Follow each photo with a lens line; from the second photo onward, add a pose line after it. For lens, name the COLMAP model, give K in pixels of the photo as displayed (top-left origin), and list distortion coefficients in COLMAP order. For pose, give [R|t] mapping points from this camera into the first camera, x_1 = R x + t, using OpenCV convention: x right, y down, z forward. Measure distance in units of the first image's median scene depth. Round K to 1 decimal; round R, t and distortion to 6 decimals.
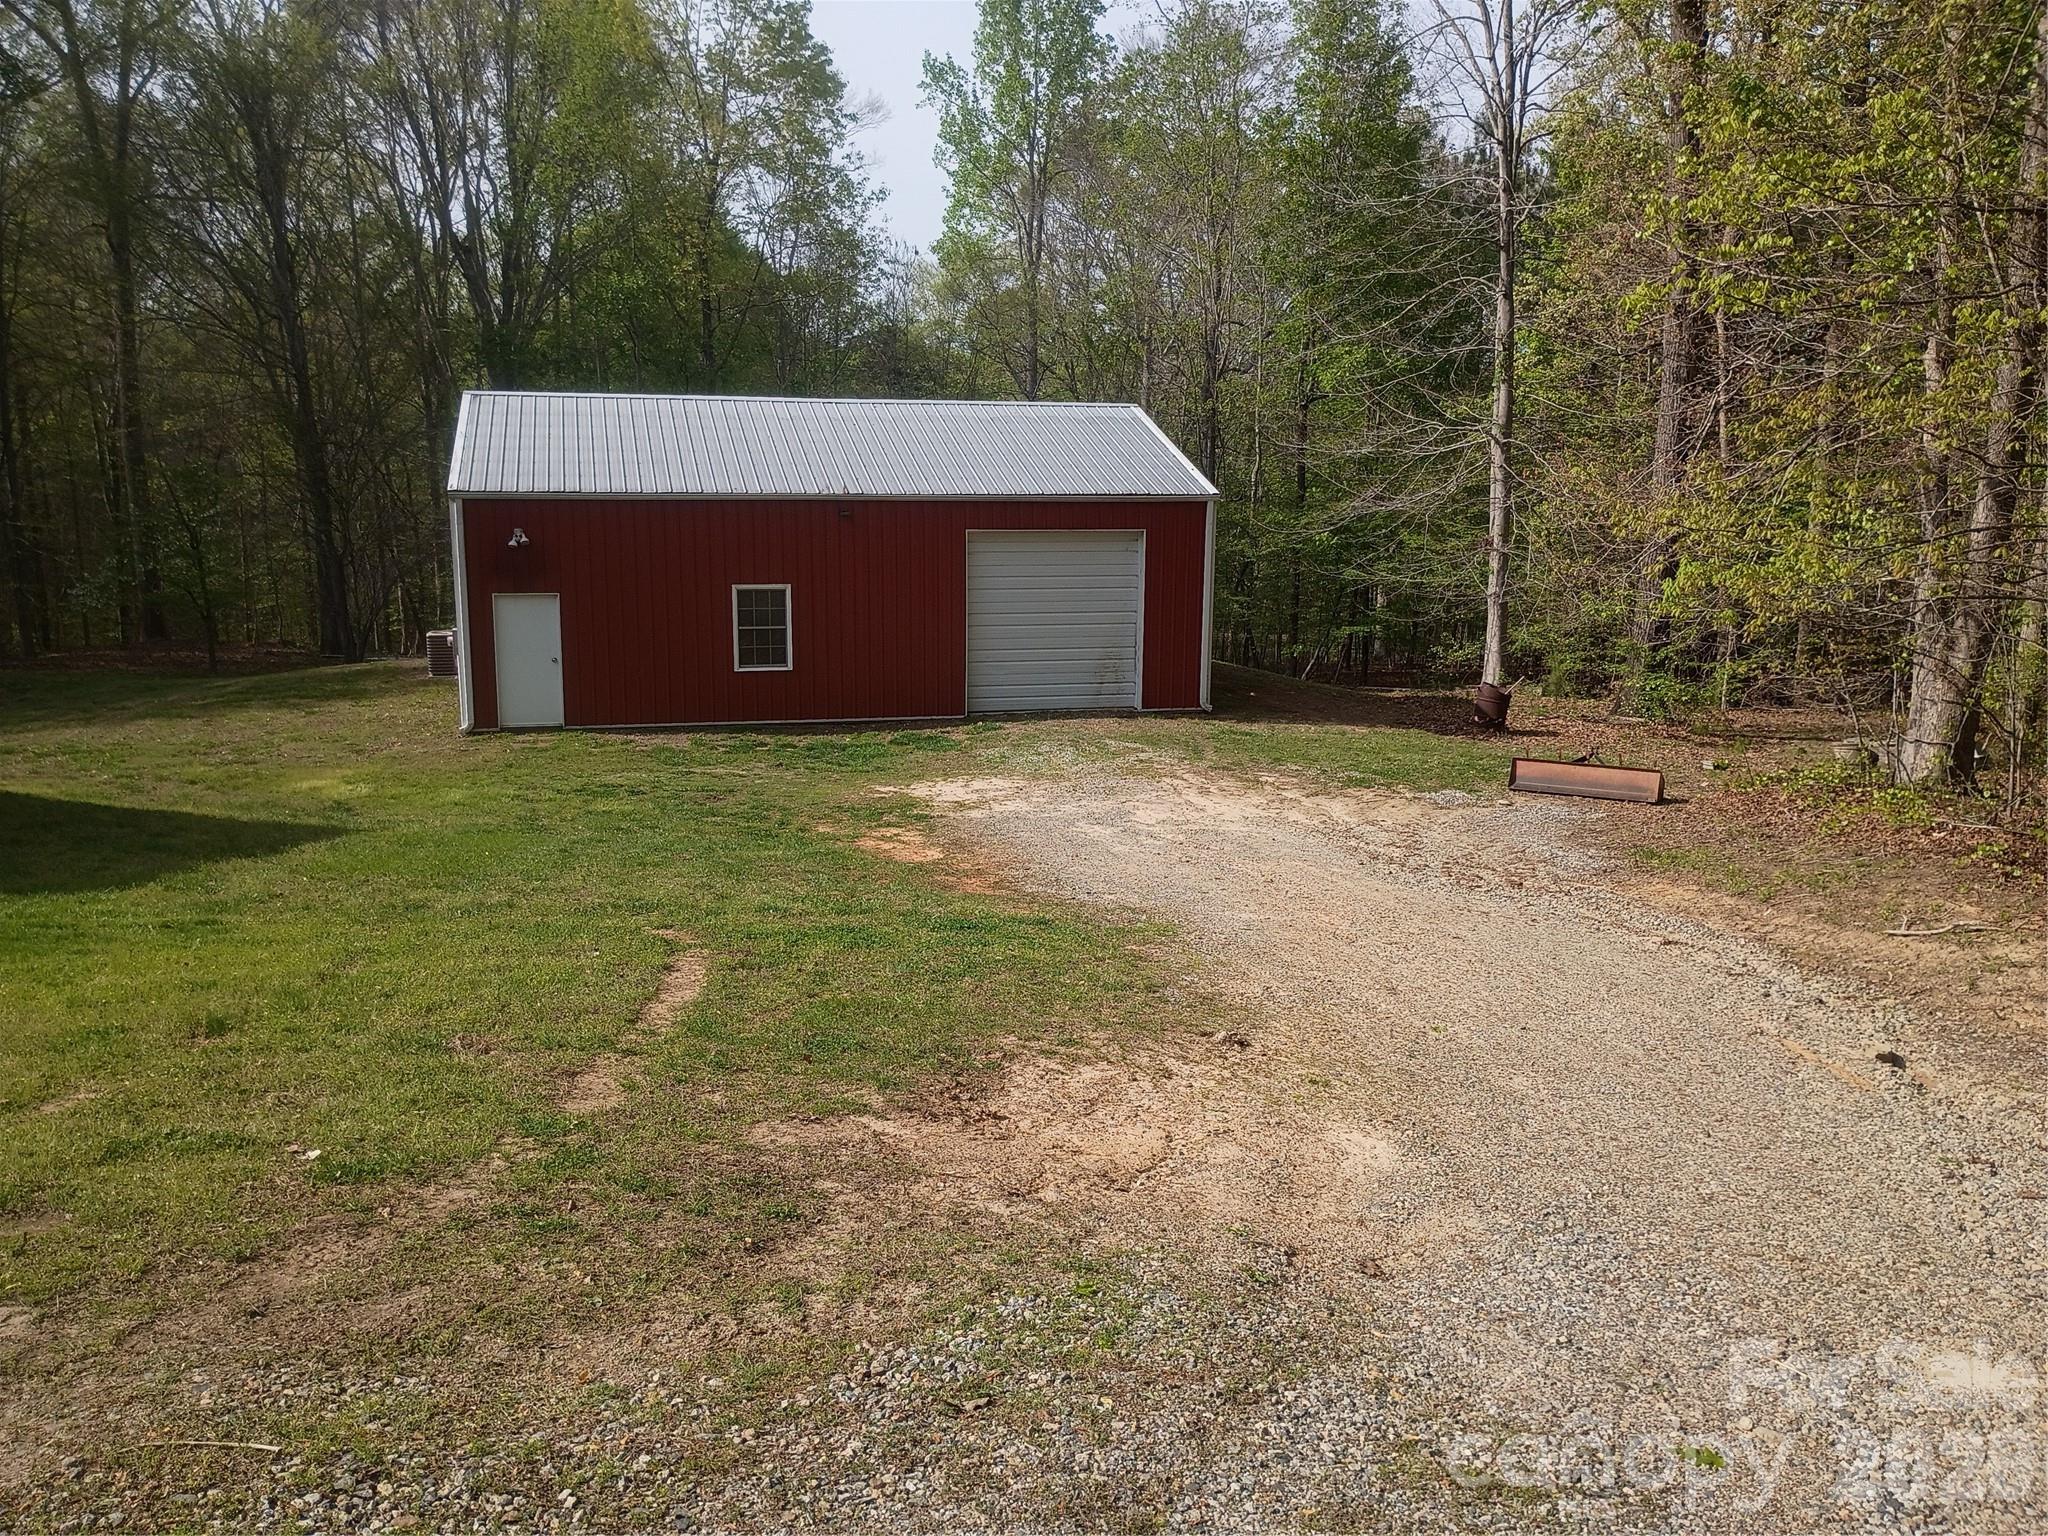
lens RADIAL K [[1675.0, 0, 1037.3], [0, 1675.0, 766.6], [0, 0, 1]] dist [0.052457, -0.083100]
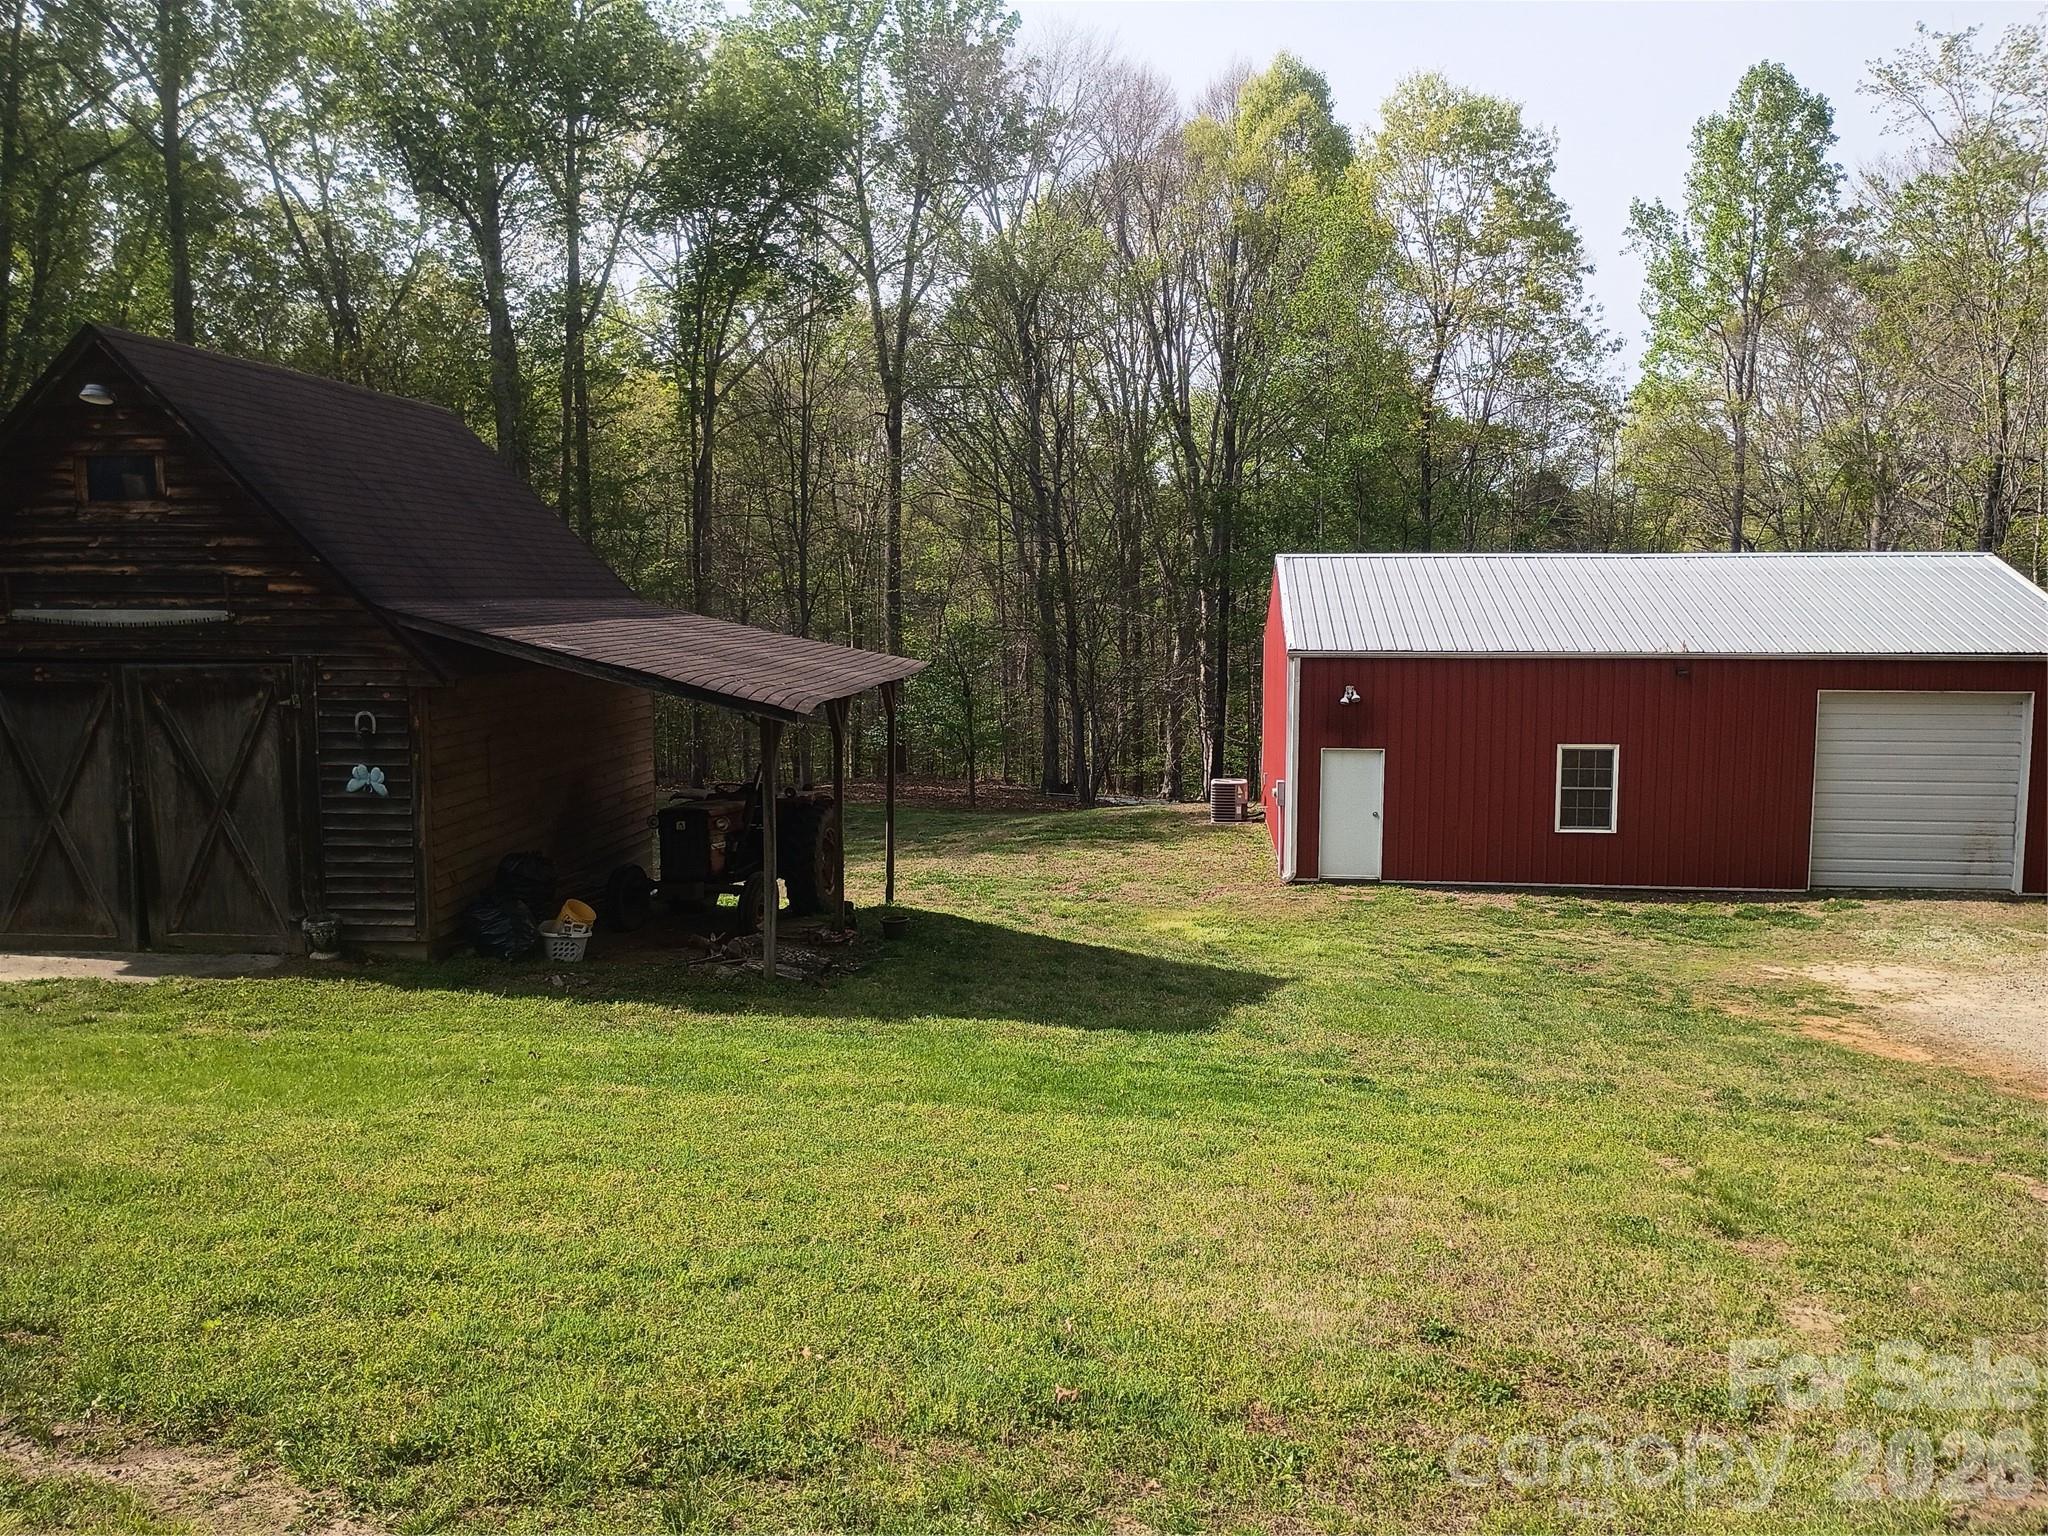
lens RADIAL K [[1675.0, 0, 1039.2], [0, 1675.0, 767.1], [0, 0, 1]] dist [0.052457, -0.083100]
pose [[0.936402, 0.027512, -0.349849, -0.116708], [-0.057338, 0.995520, -0.075183, -0.003598], [0.346213, 0.090461, 0.933784, -0.019585]]
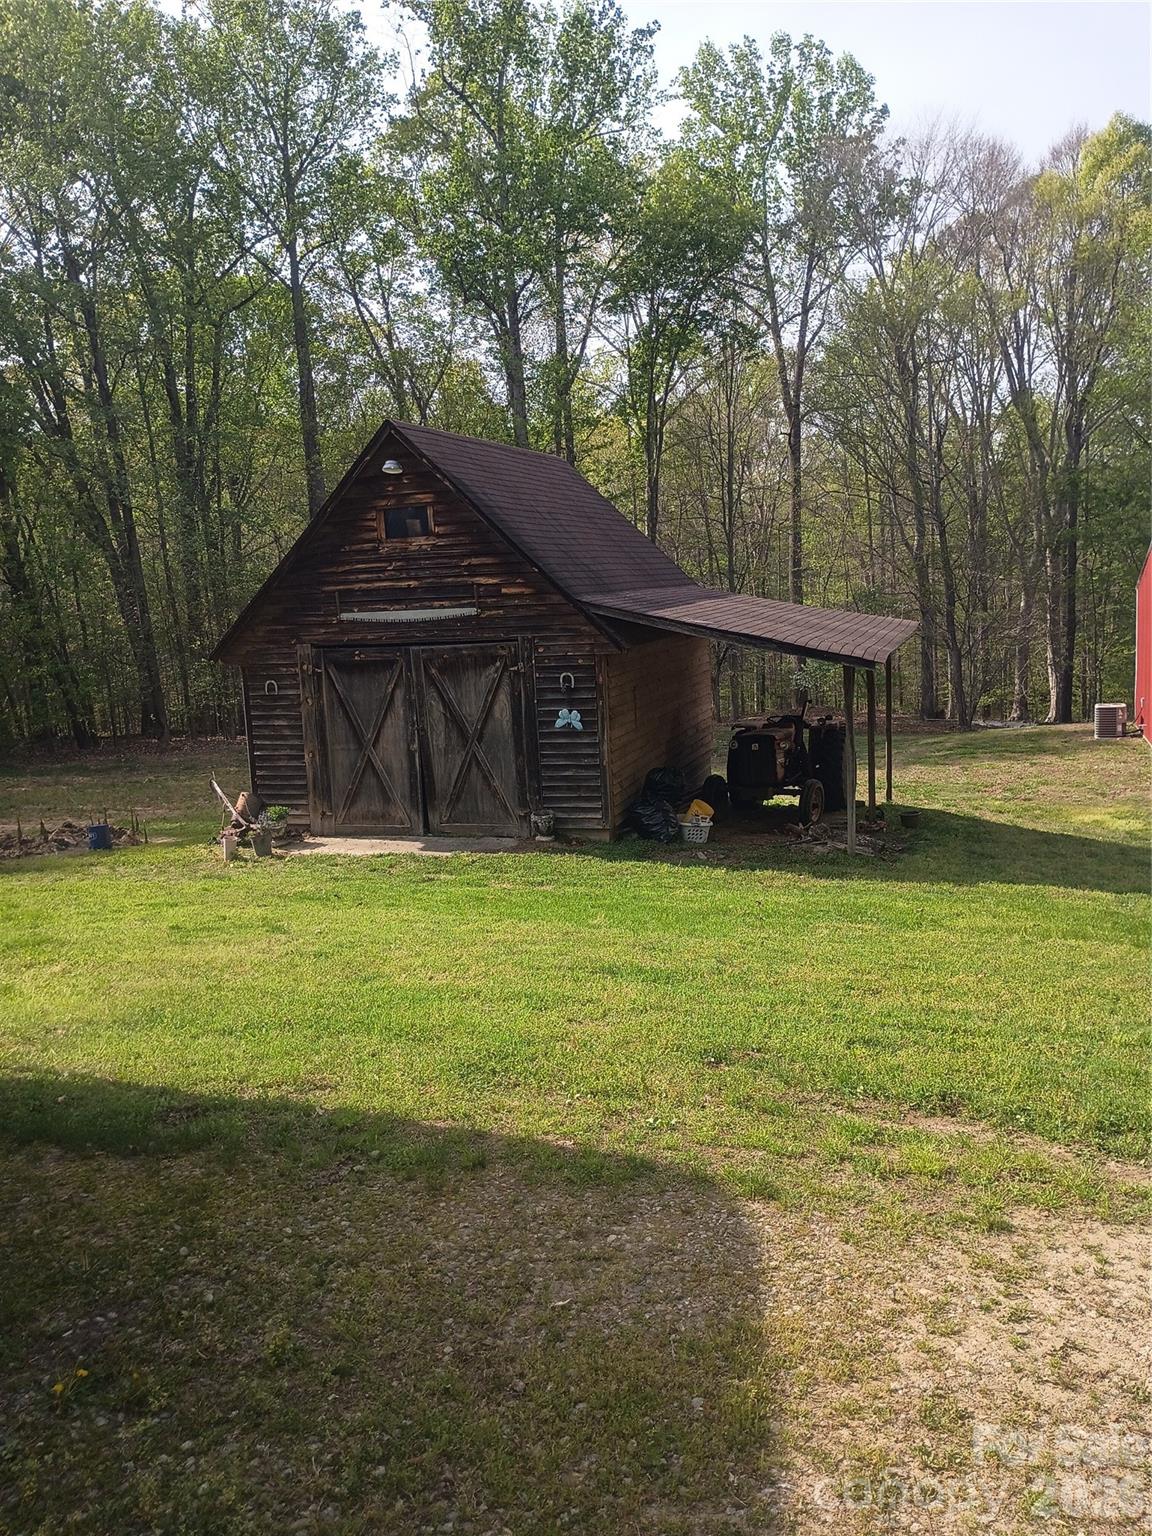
lens RADIAL K [[1256.3, 0, 569.6], [0, 1256.3, 772.1], [0, 0, 1]] dist [0.052457, -0.083100]
pose [[0.826522, 0.032585, -0.561960, -0.169684], [-0.045758, 0.998909, -0.009378, 0.002136], [0.561041, 0.033465, 0.827111, -0.073617]]
